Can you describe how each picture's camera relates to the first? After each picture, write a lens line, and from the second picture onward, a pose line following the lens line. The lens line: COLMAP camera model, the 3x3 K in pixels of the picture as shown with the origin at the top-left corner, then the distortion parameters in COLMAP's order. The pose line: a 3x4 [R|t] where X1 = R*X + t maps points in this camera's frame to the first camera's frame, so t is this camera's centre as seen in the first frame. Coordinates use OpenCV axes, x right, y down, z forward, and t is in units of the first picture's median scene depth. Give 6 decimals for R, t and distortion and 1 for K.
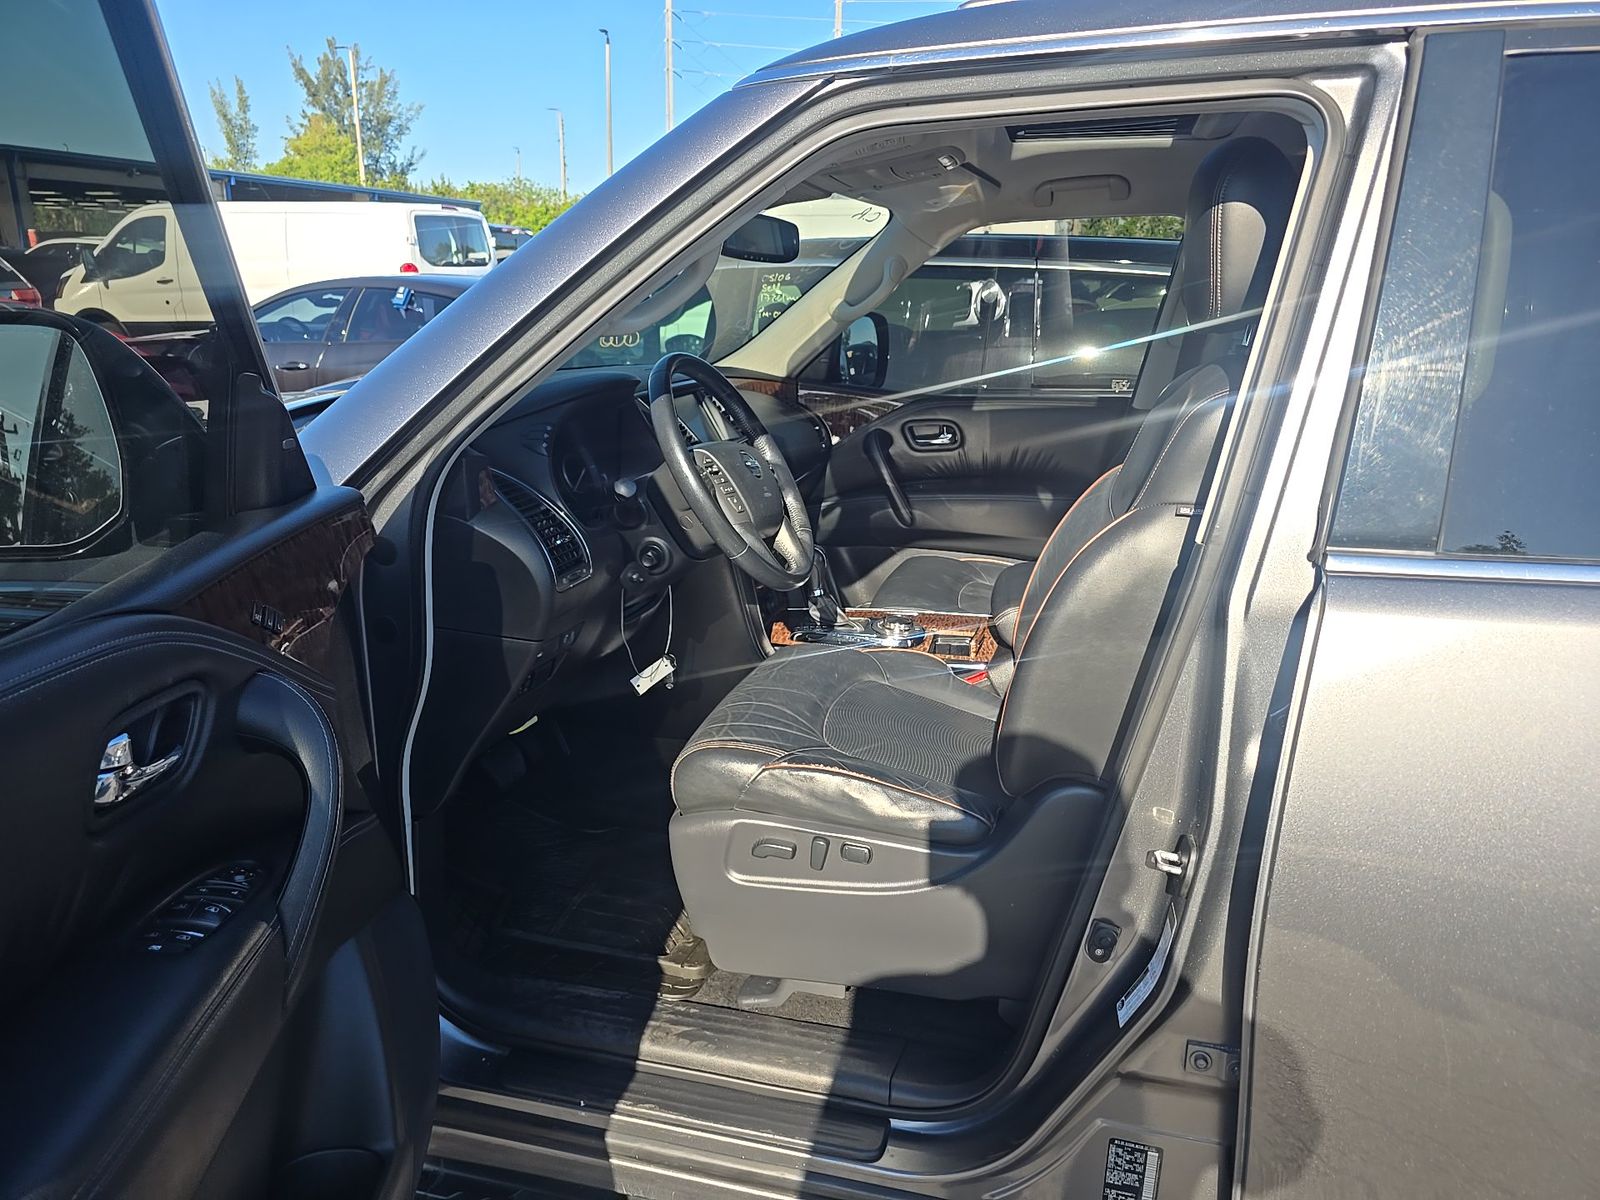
lens RADIAL K [[1076.1, 0, 800.0], [0, 1076.1, 600.0], [0, 0, 1]] dist [0.023197, -0.023538]
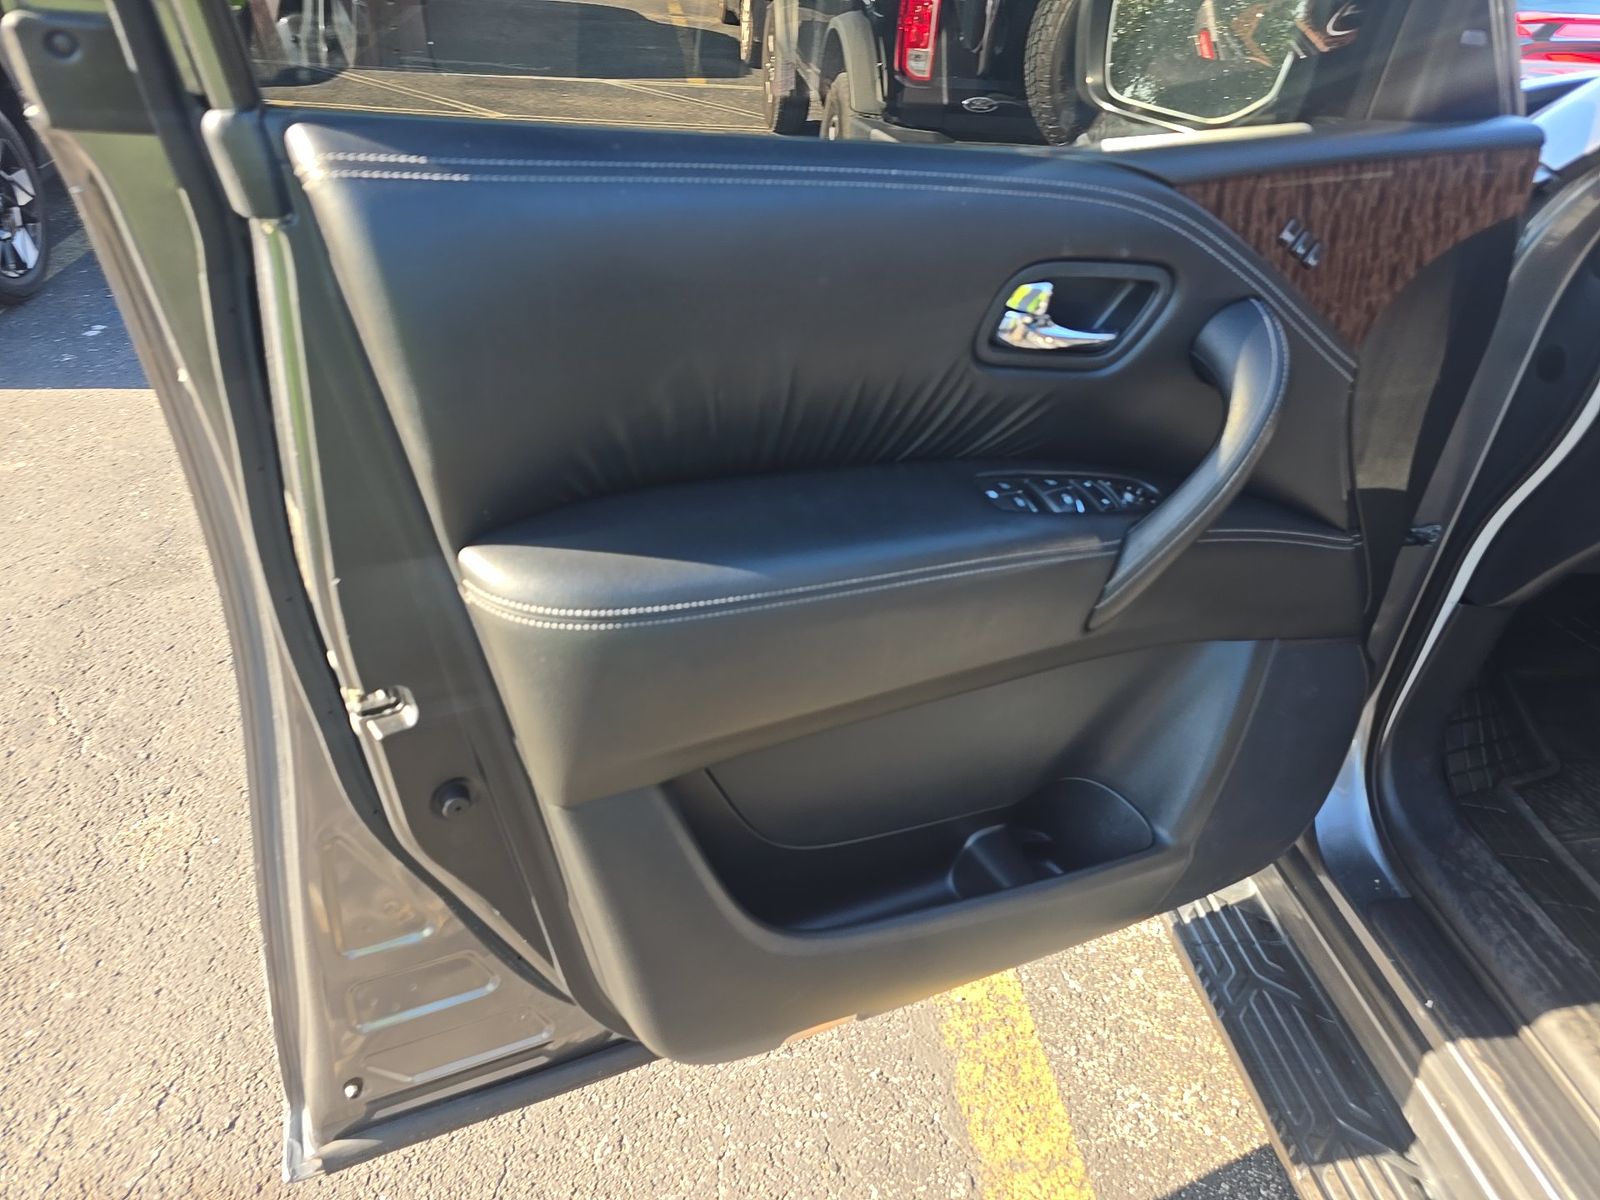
lens RADIAL K [[1076.1, 0, 800.0], [0, 1076.1, 600.0], [0, 0, 1]] dist [0.023197, -0.023538]
pose [[0.352244, 0.521639, -0.777057, 0.106790], [-0.313132, 0.848107, 0.427390, 0.008824], [0.881971, 0.092776, 0.462082, 0.179445]]
